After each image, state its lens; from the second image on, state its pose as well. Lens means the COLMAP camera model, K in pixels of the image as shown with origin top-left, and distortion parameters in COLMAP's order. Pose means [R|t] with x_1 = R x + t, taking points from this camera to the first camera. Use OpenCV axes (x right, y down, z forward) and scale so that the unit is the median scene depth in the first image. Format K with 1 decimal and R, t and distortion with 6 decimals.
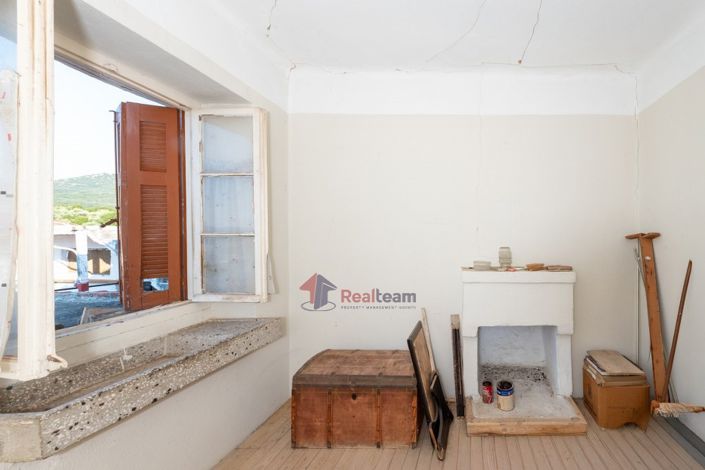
lens RADIAL K [[276.9, 0, 354.0], [0, 276.9, 231.7], [0, 0, 1]] dist [0.002651, 0.000101]
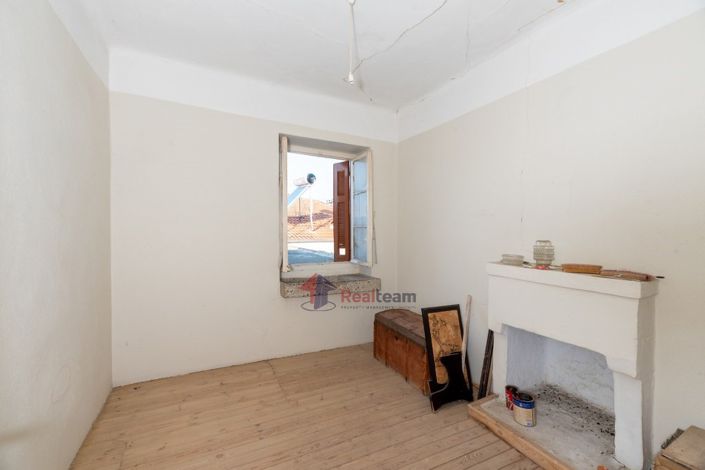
lens RADIAL K [[304.9, 0, 352.5], [0, 304.9, 235.0], [0, 0, 1]] dist [0.000348, -0.000188]
pose [[0.433890, 0.018046, -0.900785, 1.291321], [0.002197, 0.999775, 0.021088, 0.022937], [0.900963, -0.011129, 0.433753, 0.110327]]
